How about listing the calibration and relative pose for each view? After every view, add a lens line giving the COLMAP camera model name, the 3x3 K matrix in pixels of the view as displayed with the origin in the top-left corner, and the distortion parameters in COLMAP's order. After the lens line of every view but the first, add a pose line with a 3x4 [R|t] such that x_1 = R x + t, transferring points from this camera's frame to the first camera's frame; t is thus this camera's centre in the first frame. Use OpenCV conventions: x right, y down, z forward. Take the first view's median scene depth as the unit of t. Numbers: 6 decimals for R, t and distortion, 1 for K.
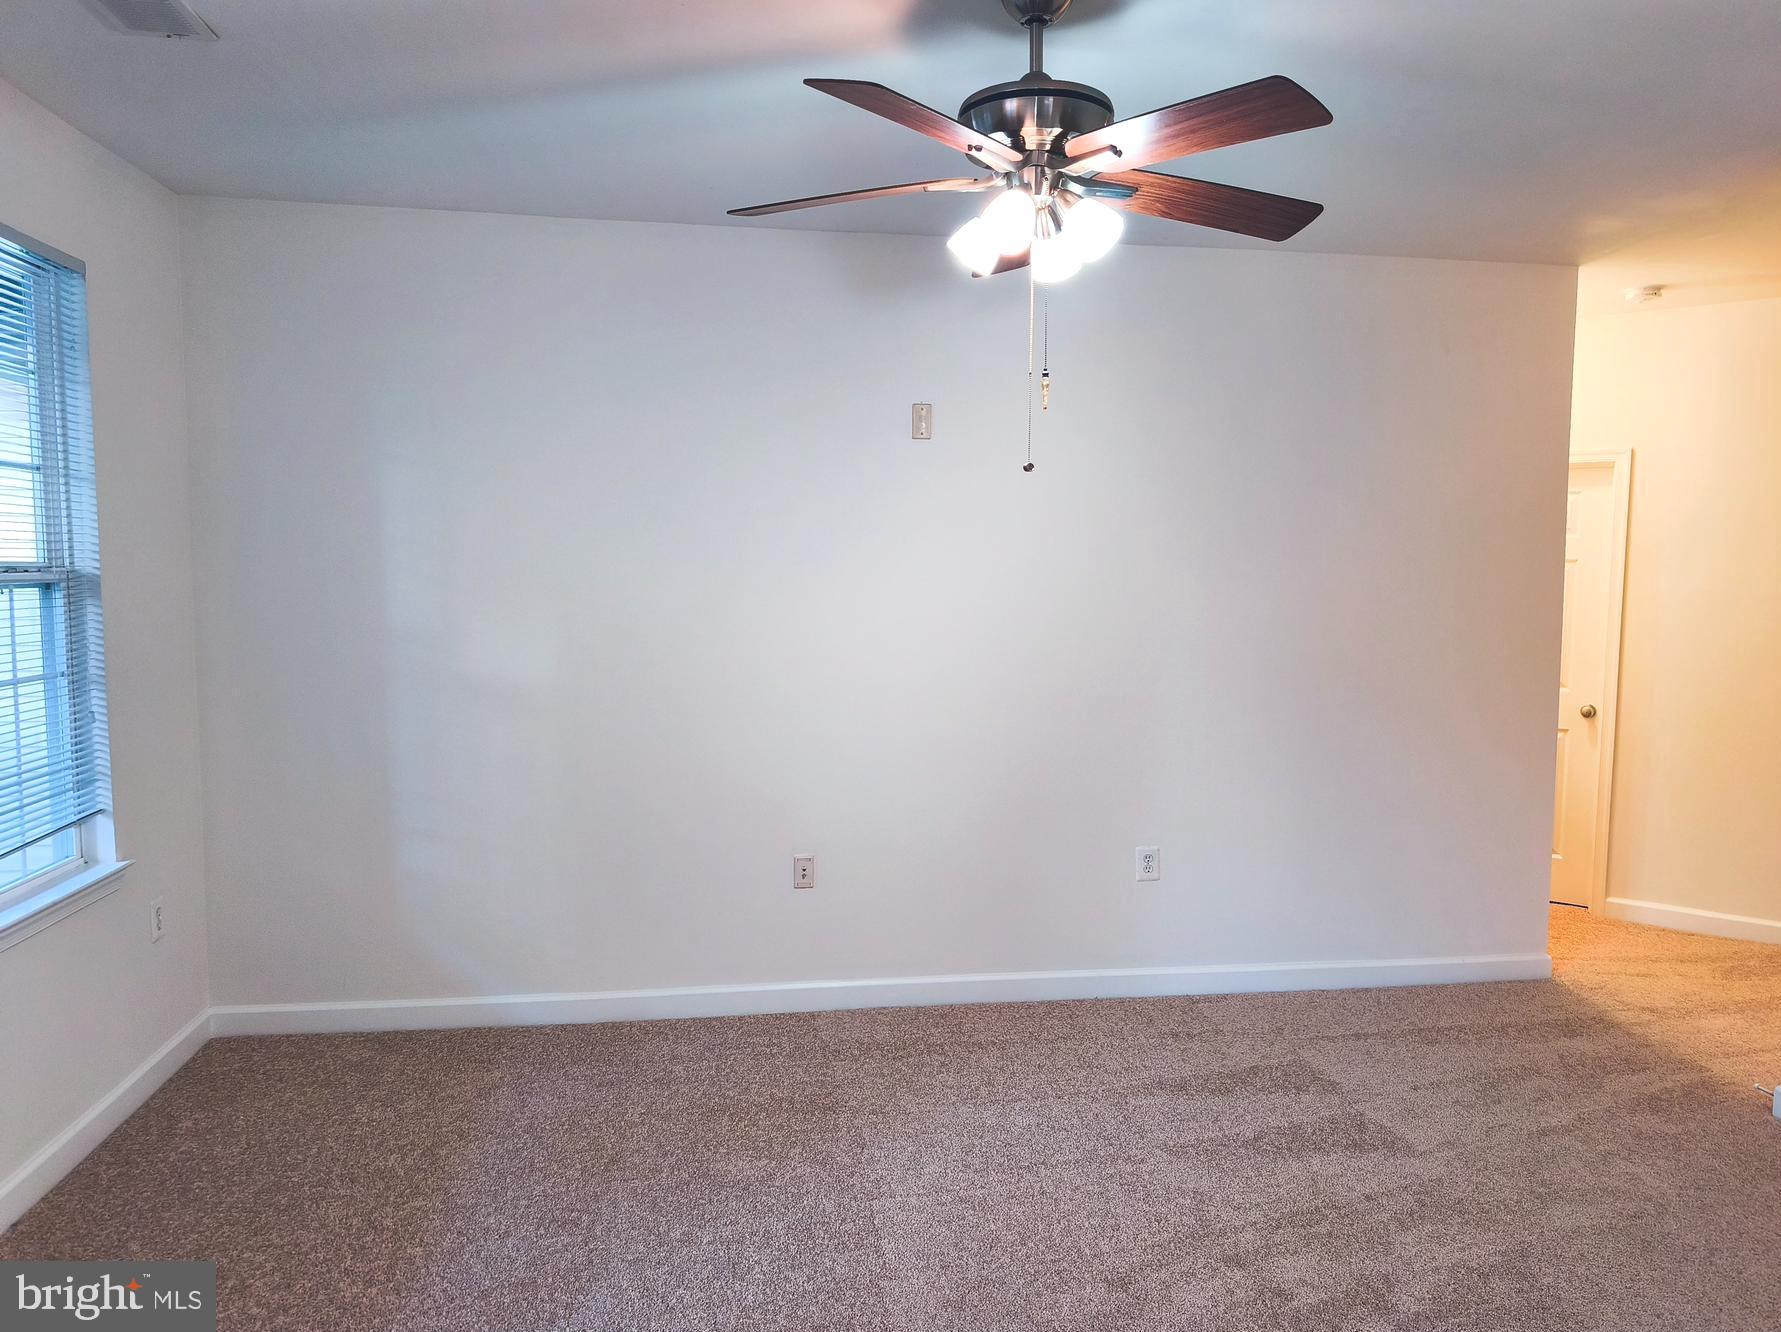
lens RADIAL K [[1227.9, 0, 890.5], [0, 1227.9, 669.0], [0, 0, 1]] dist [0.066566, -0.091015]
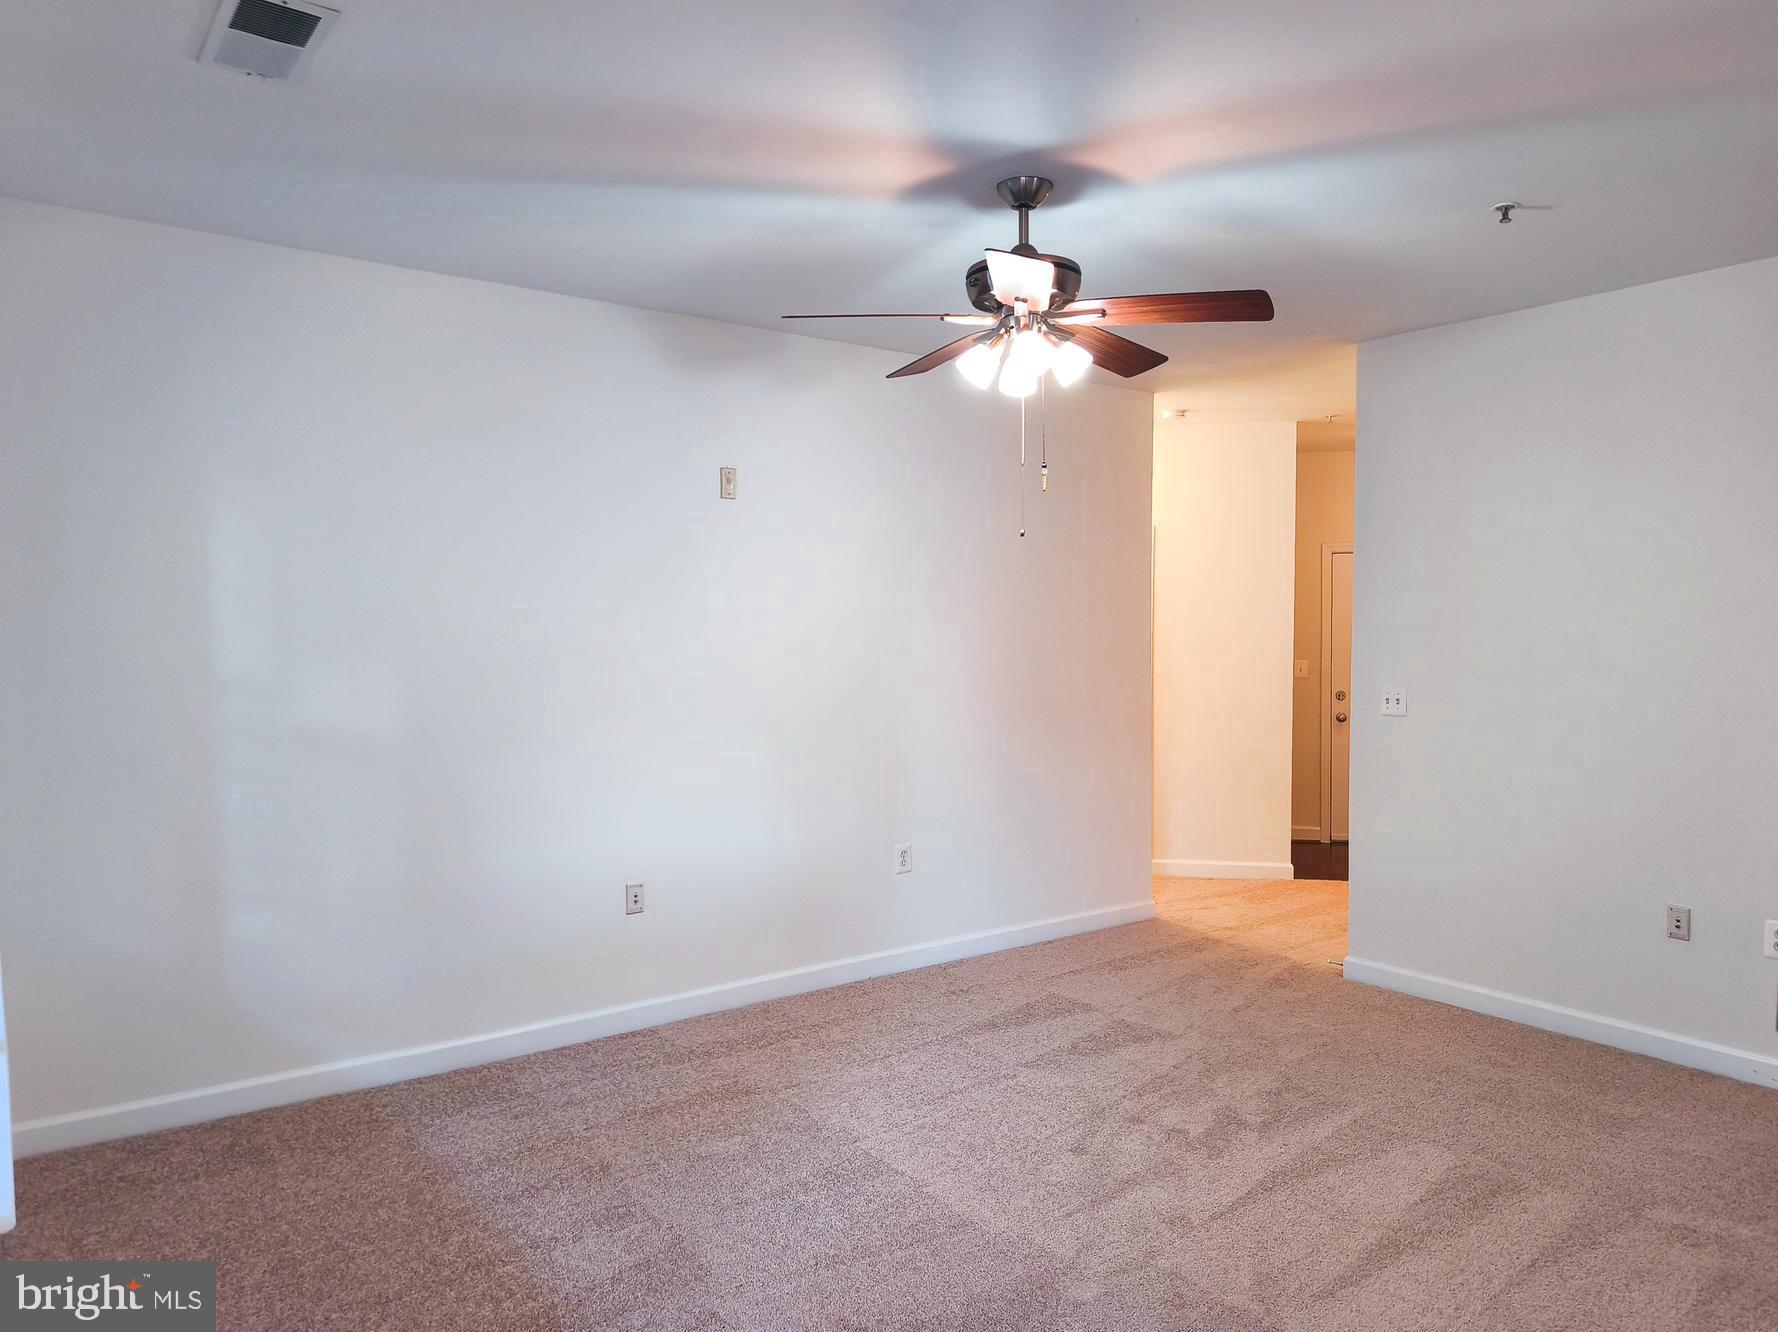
lens RADIAL K [[1225.8, 0, 889.0], [0, 1225.8, 669.0], [0, 0, 1]] dist [0.066566, -0.091015]
pose [[0.881708, -0.025014, 0.471132, -0.414106], [0.044461, 0.998555, -0.030189, 0.010577], [-0.469696, 0.047565, 0.881546, -0.060283]]
